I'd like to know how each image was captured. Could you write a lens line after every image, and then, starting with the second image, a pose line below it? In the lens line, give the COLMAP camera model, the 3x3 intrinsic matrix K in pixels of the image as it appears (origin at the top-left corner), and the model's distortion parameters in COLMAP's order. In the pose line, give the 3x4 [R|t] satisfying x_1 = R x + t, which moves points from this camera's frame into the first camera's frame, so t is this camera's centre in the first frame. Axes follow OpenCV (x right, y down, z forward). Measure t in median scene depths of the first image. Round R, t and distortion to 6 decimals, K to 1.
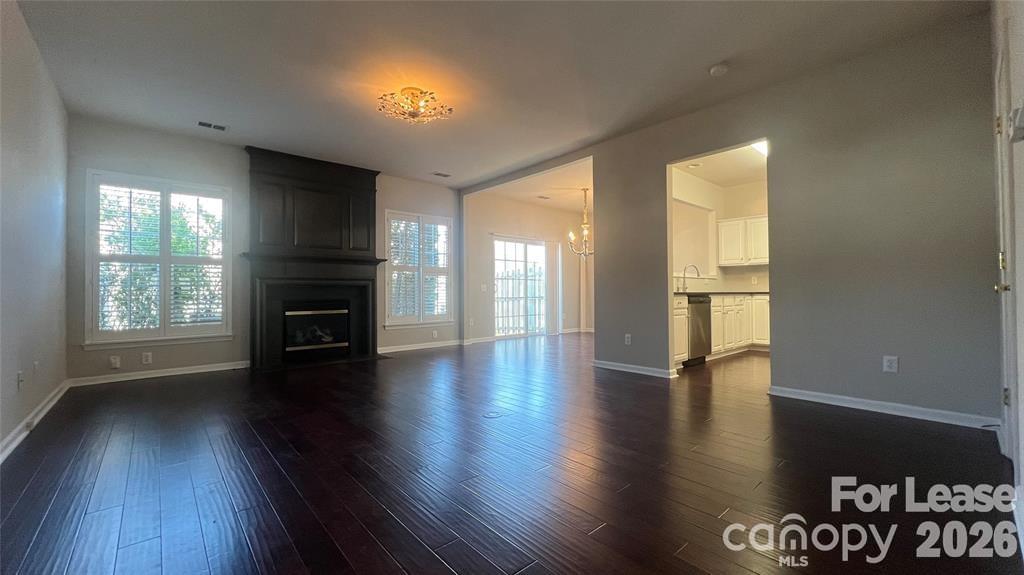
lens RADIAL K [[410.9, 0, 512.0], [0, 410.9, 287.5], [0, 0, 1]] dist [-0.001289, -0.000274]
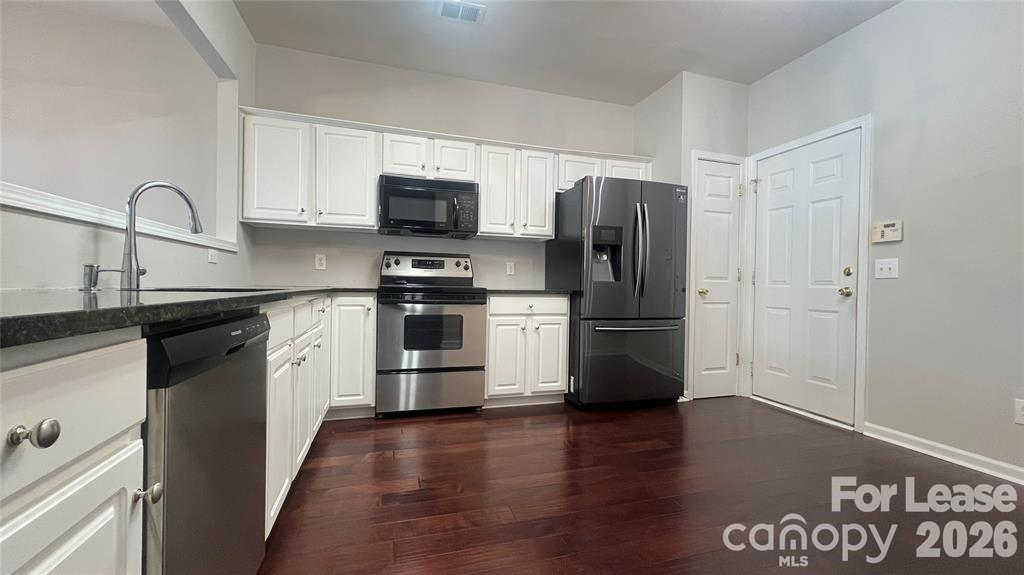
lens RADIAL K [[410.9, 0, 512.0], [0, 410.9, 287.5], [0, 0, 1]] dist [-0.001289, -0.000274]
pose [[0.420735, 0.011136, 0.907115, 0.530674], [-0.037961, 0.999265, 0.005340, 0.001641], [-0.906389, -0.036682, 0.420849, 1.244352]]
